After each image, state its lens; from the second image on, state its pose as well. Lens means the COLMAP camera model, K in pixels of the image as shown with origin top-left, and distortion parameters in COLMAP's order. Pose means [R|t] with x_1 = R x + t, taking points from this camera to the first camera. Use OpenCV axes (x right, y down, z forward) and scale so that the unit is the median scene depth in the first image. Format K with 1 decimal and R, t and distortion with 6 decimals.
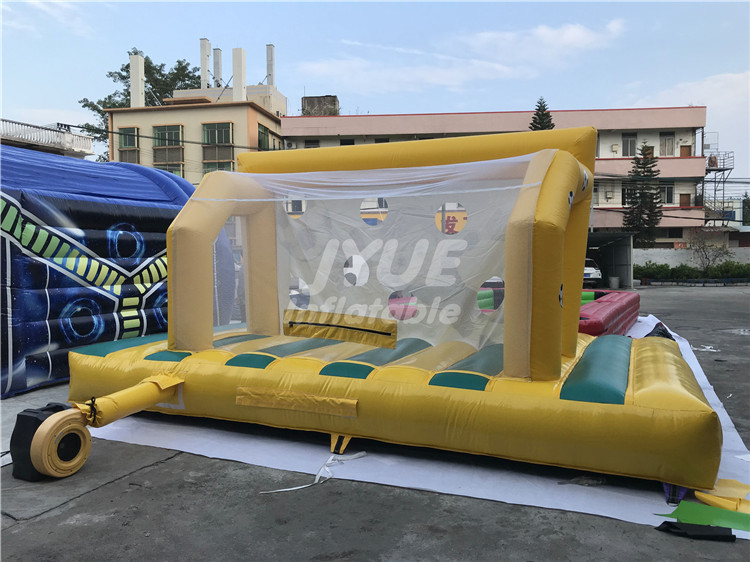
lens RADIAL K [[618.9, 0, 375.0], [0, 618.9, 281.0], [0, 0, 1]] dist [0.003170, 0.004505]
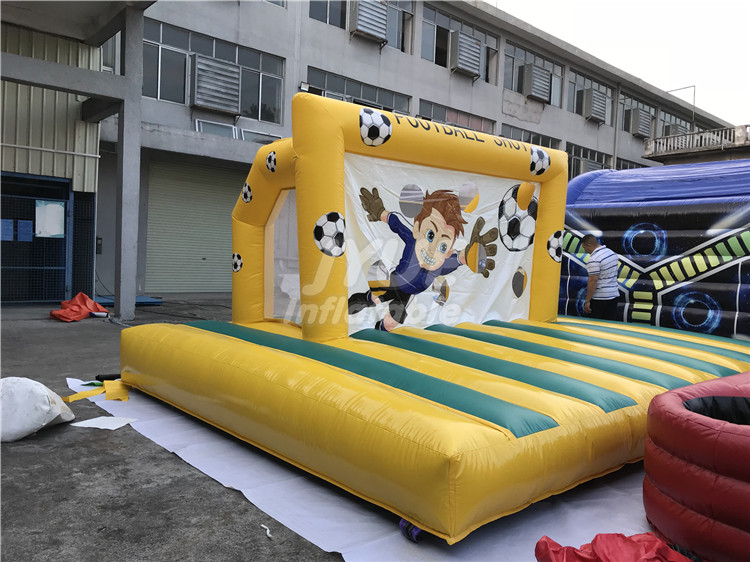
lens RADIAL K [[618.9, 0, 375.0], [0, 618.9, 281.0], [0, 0, 1]] dist [0.003170, 0.004505]
pose [[-0.411345, 0.070849, -0.908722, 0.780908], [-0.030690, 0.995333, 0.091494, -0.076476], [0.910963, 0.065524, -0.407251, 1.011177]]
